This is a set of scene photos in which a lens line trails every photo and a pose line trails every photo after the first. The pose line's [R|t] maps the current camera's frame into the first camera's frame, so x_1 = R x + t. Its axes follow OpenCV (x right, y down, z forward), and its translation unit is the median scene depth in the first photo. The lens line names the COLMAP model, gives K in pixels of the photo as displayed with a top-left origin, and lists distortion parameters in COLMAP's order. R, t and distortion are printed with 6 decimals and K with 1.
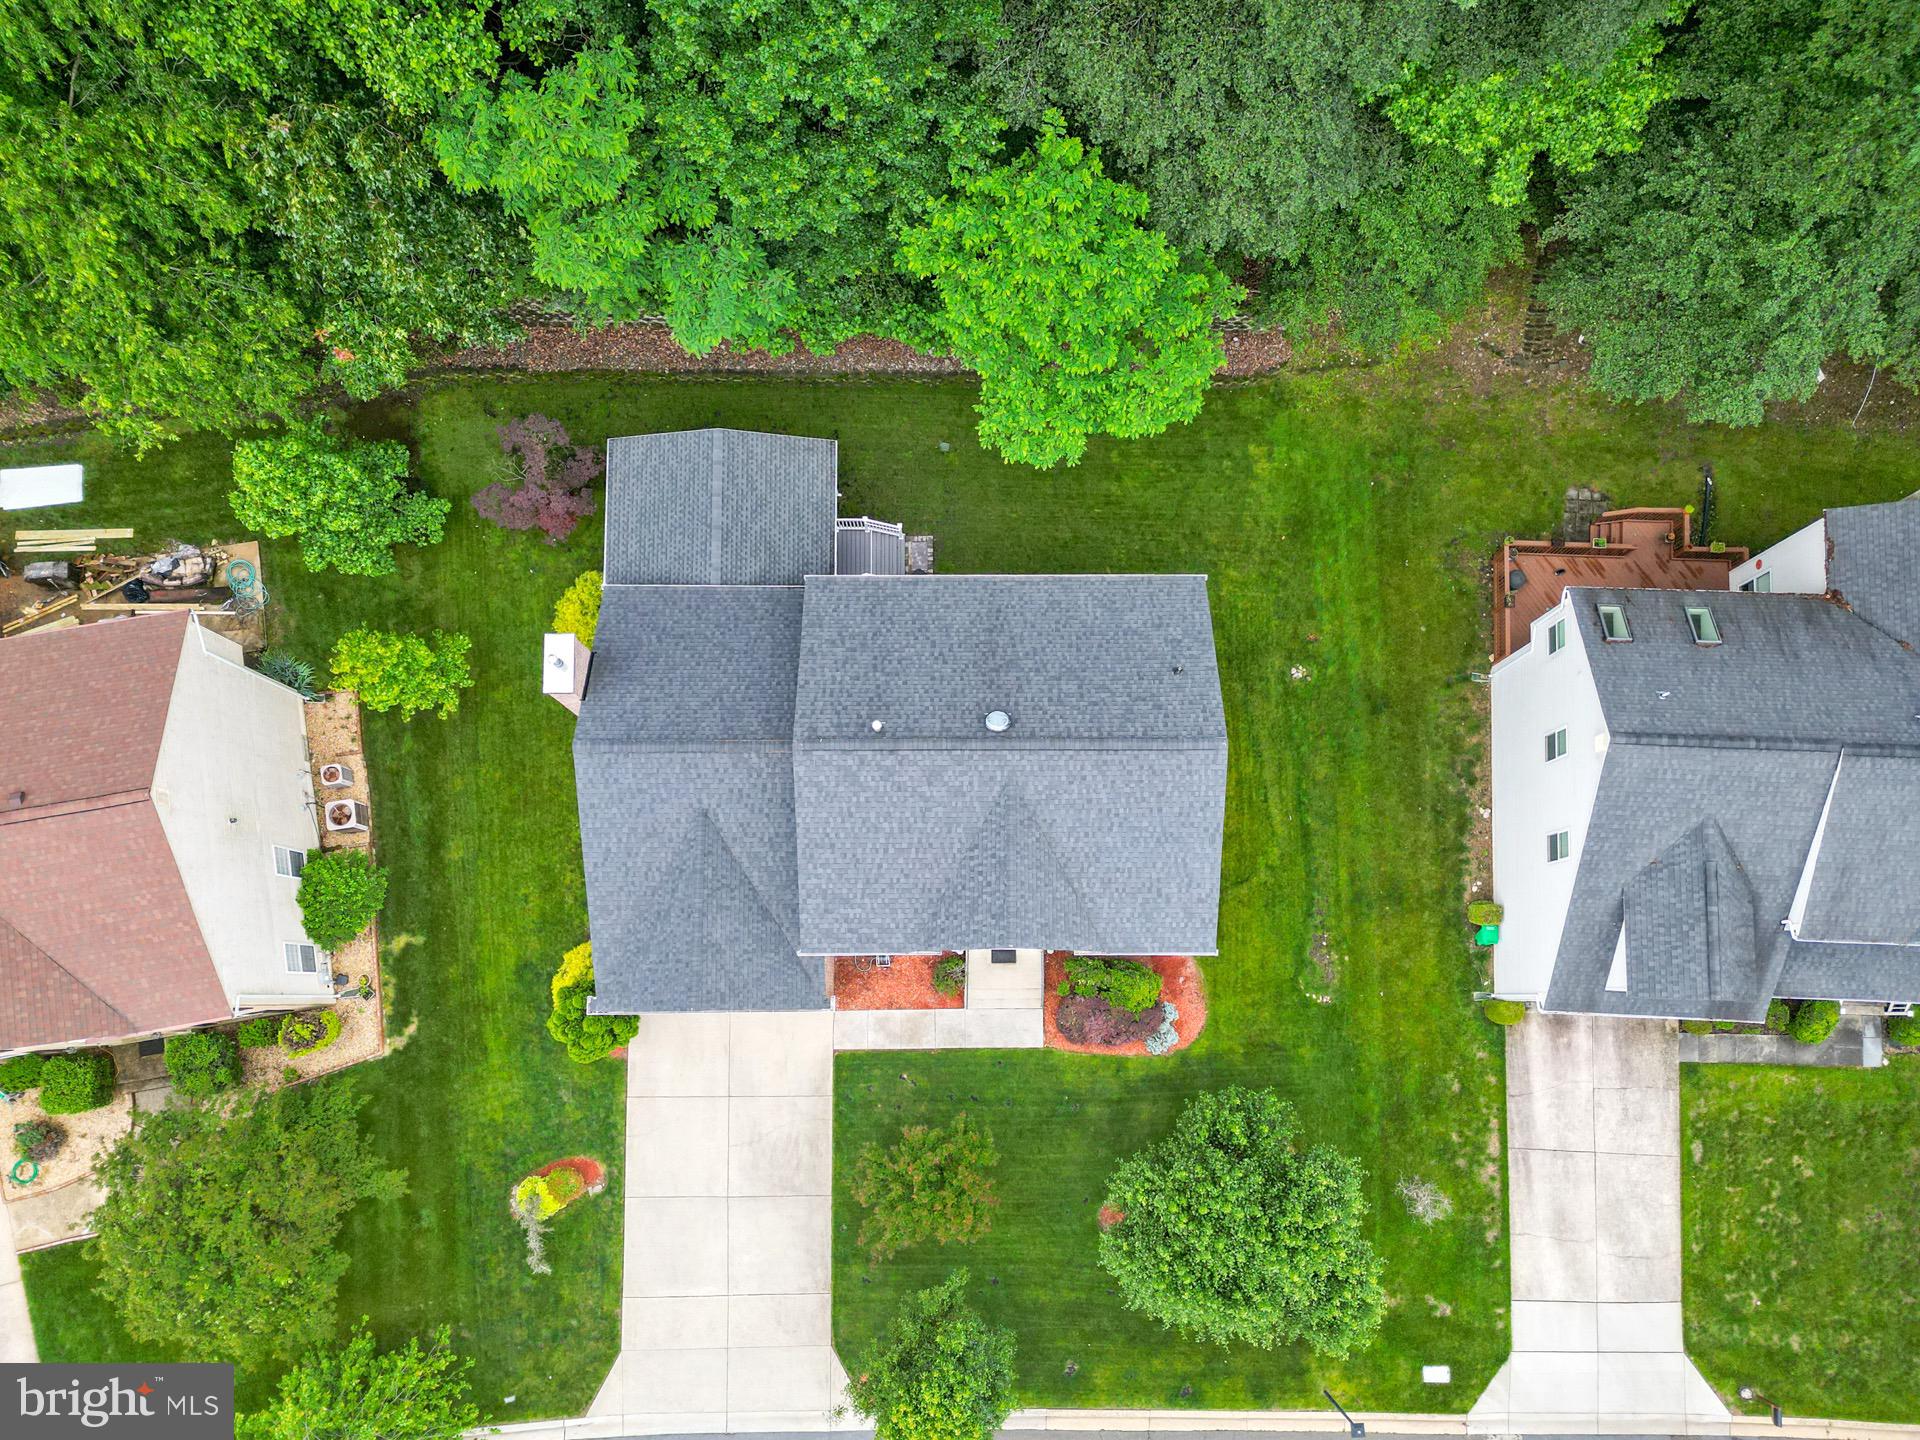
lens RADIAL K [[1377.7, 0, 989.2], [0, 1377.7, 827.8], [0, 0, 1]] dist [0.058579, -0.032719]
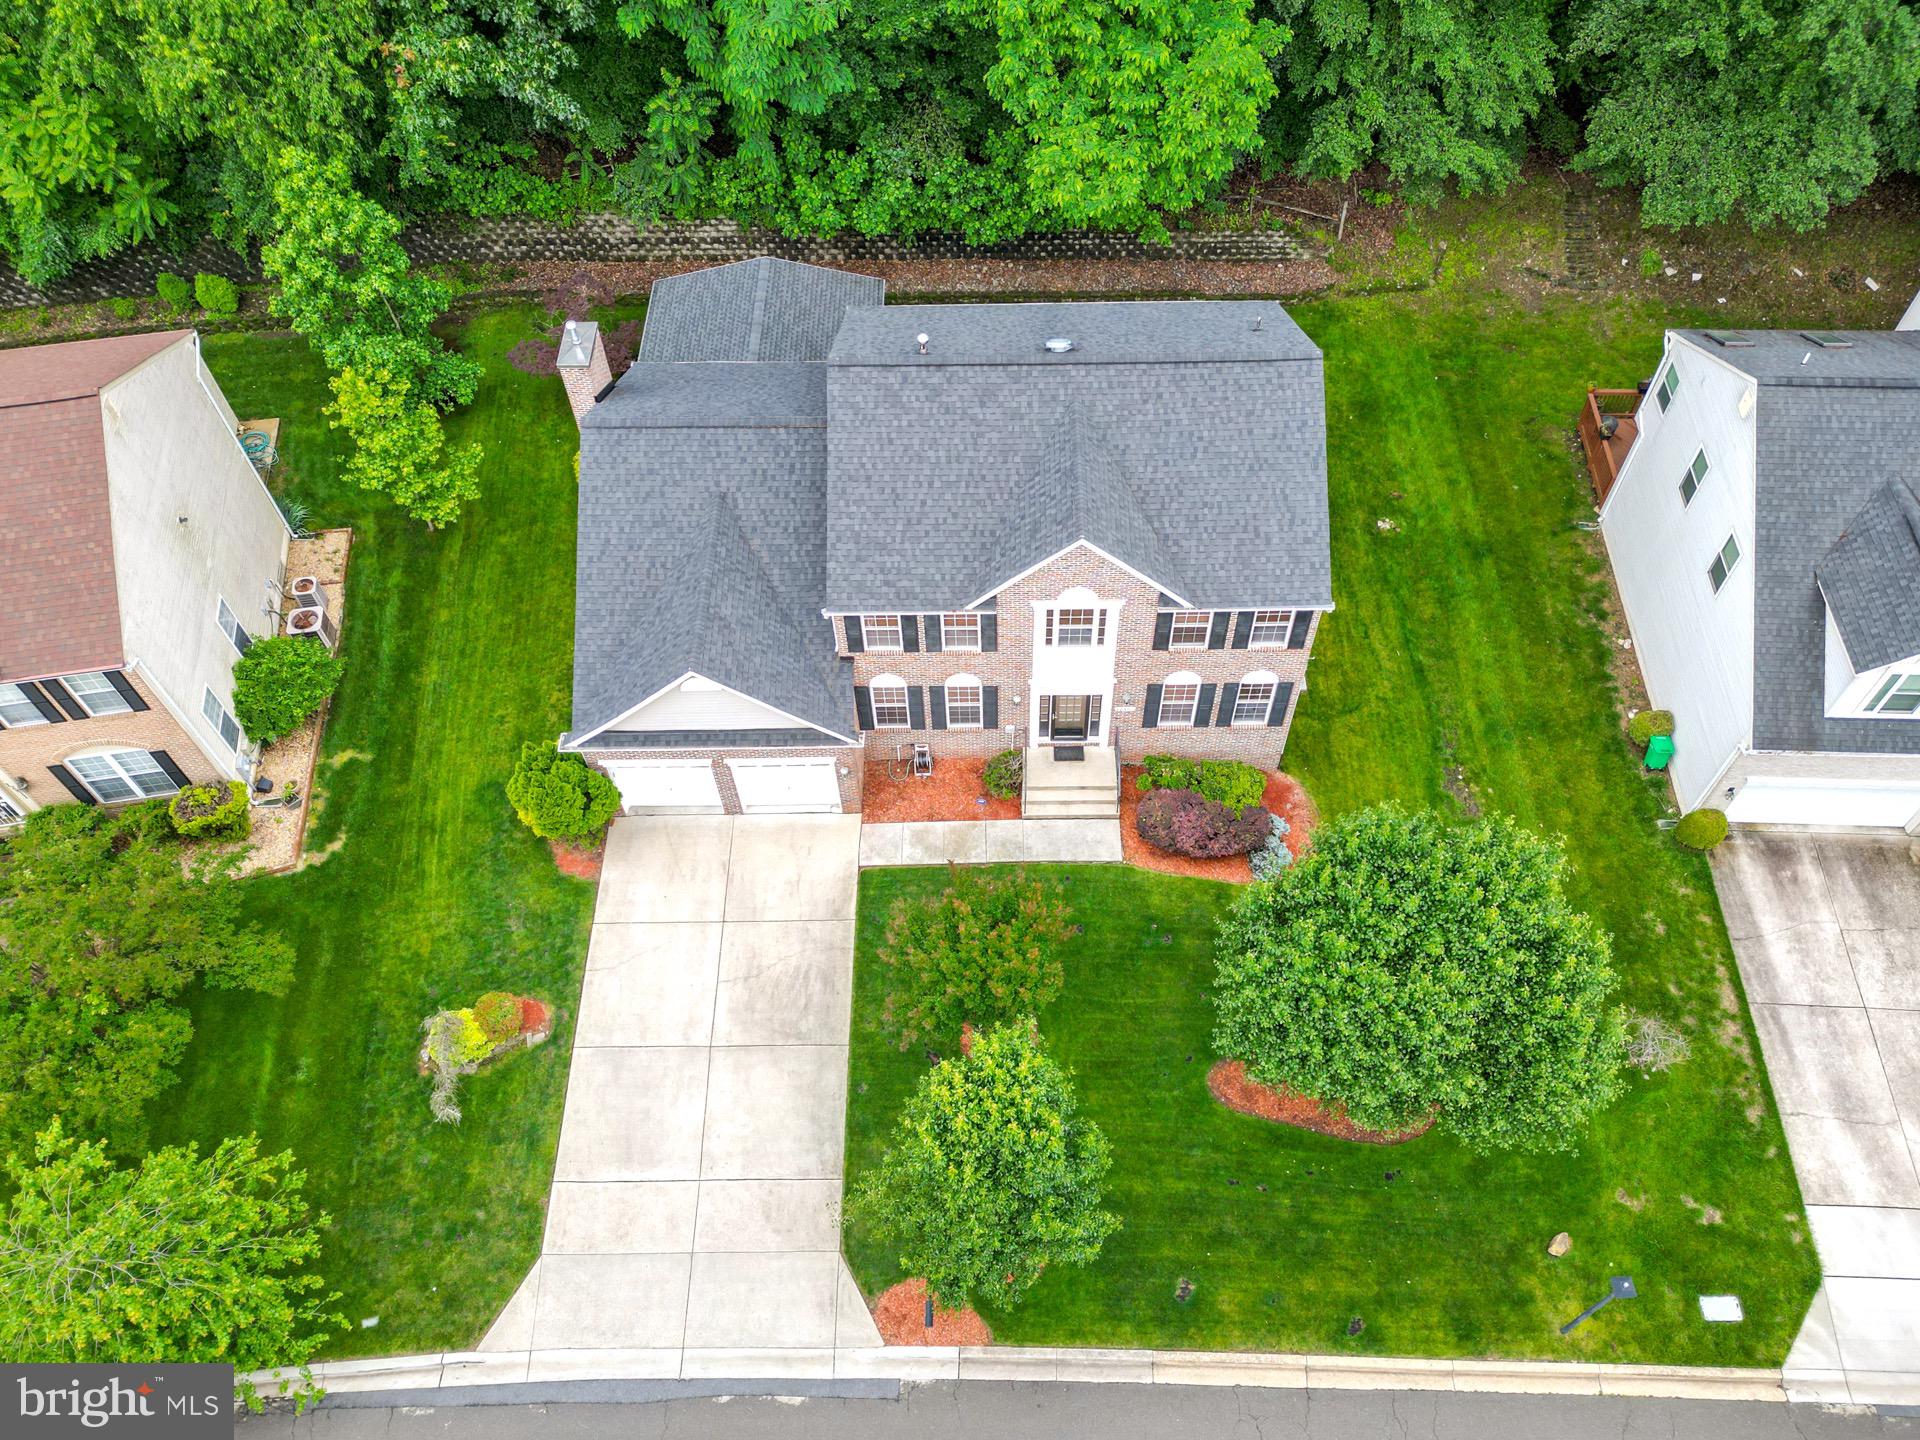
lens RADIAL K [[1413.6, 0, 998.0], [0, 1413.6, 779.2], [0, 0, 1]] dist [0.062477, -0.043886]
pose [[0.999756, -0.015273, -0.015936, -0.018800], [0.006517, 0.894042, -0.447936, 0.480743], [0.021089, 0.447723, 0.893924, 0.250884]]
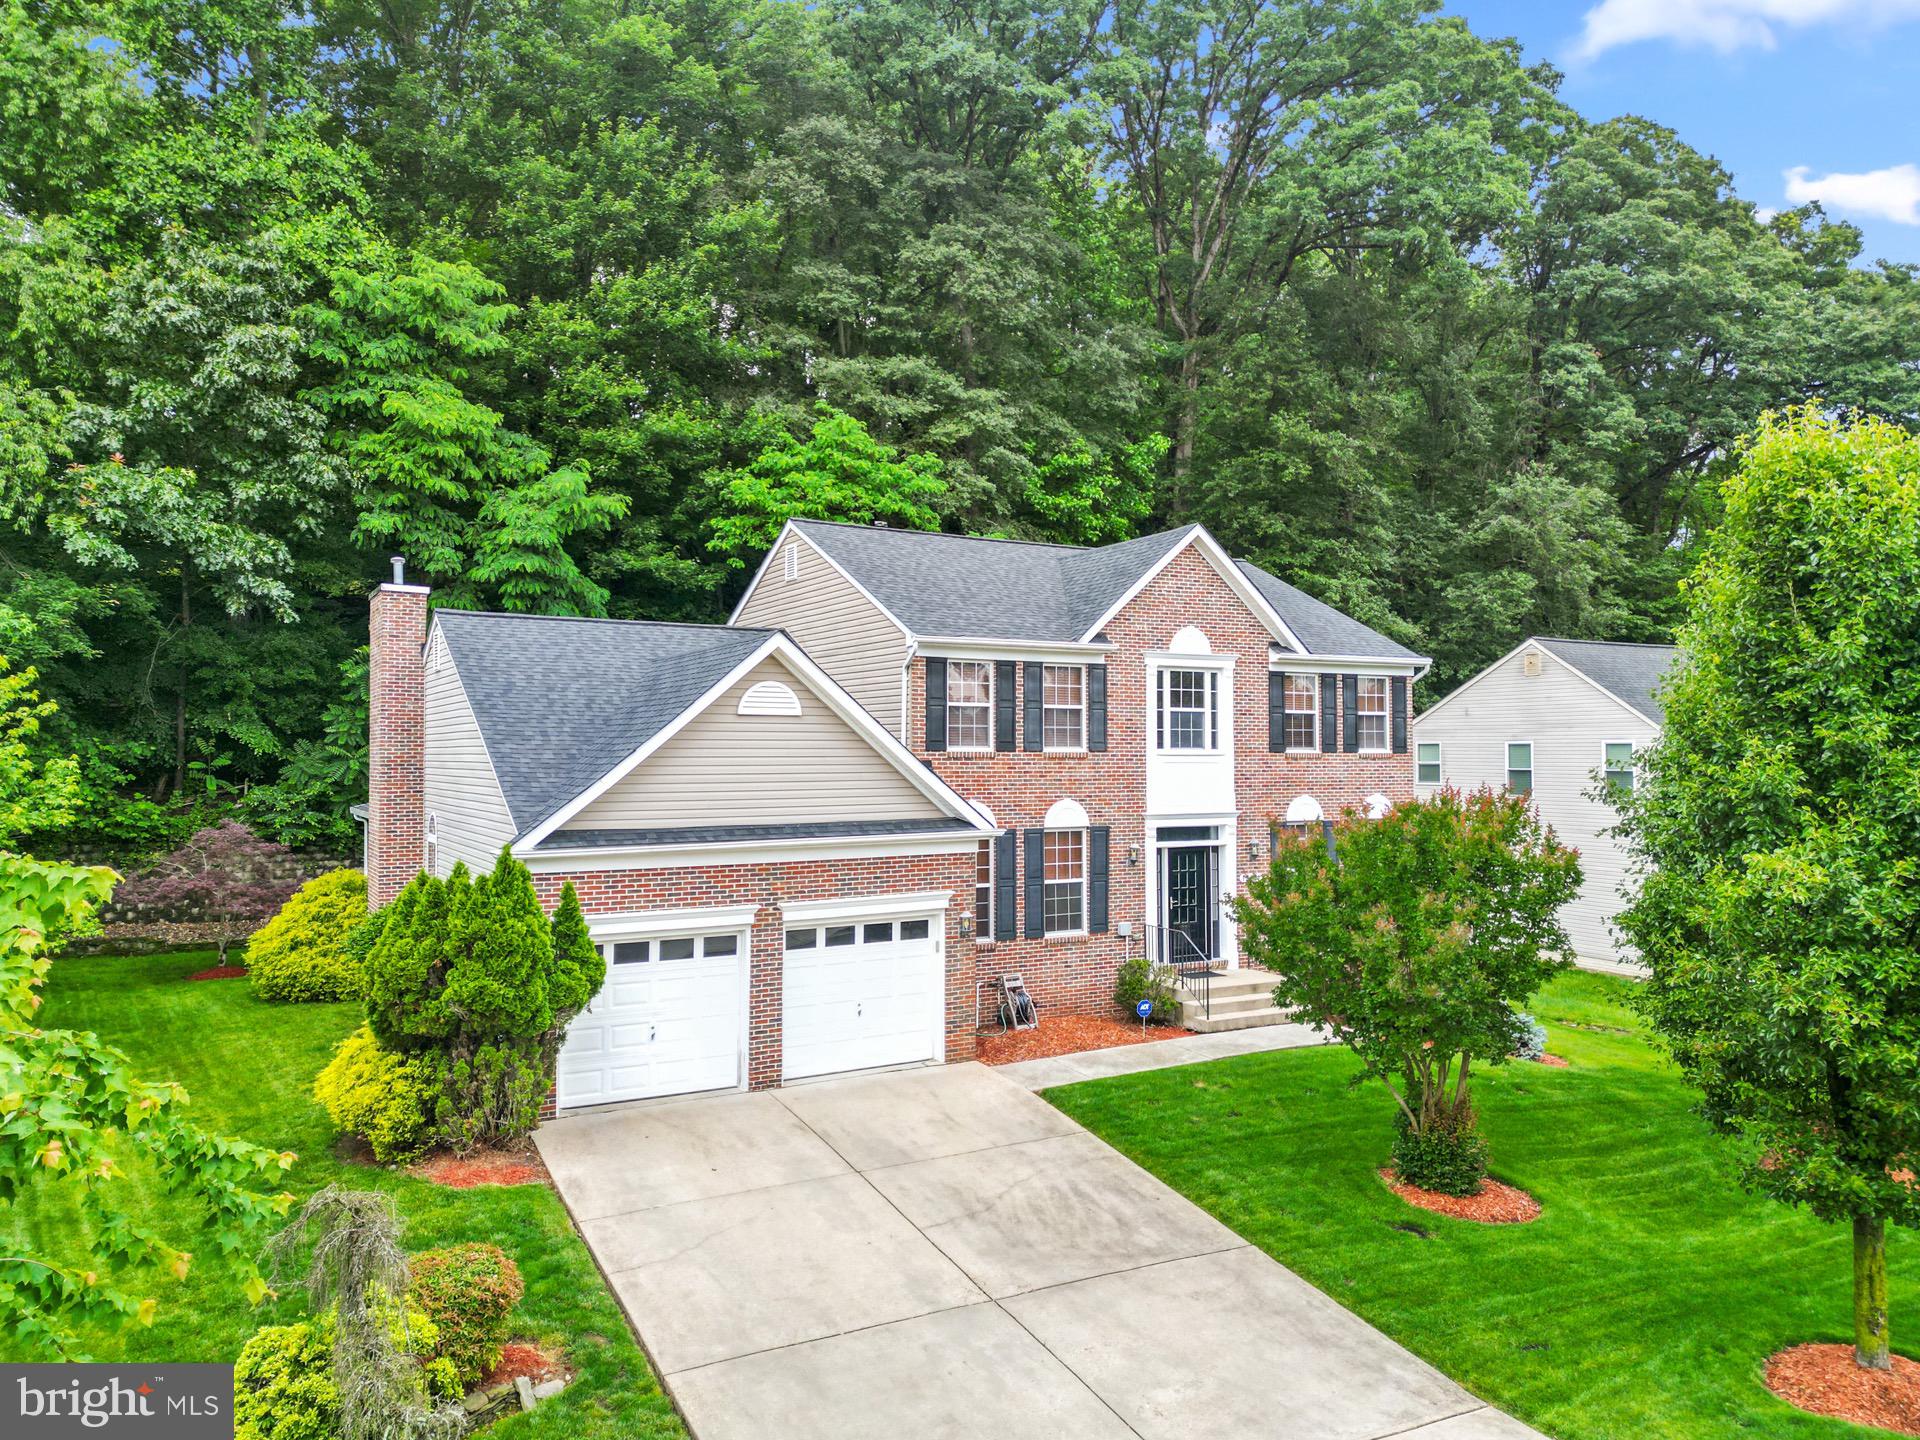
lens RADIAL K [[1349.6, 0, 972.8], [0, 1349.6, 714.9], [0, 0, 1]] dist [0.076425, -0.070072]
pose [[0.867822, -0.001988, 0.496870, -0.339668], [0.494336, 0.104406, -0.862978, 0.506859], [-0.050160, 0.994533, 0.091588, 0.843281]]
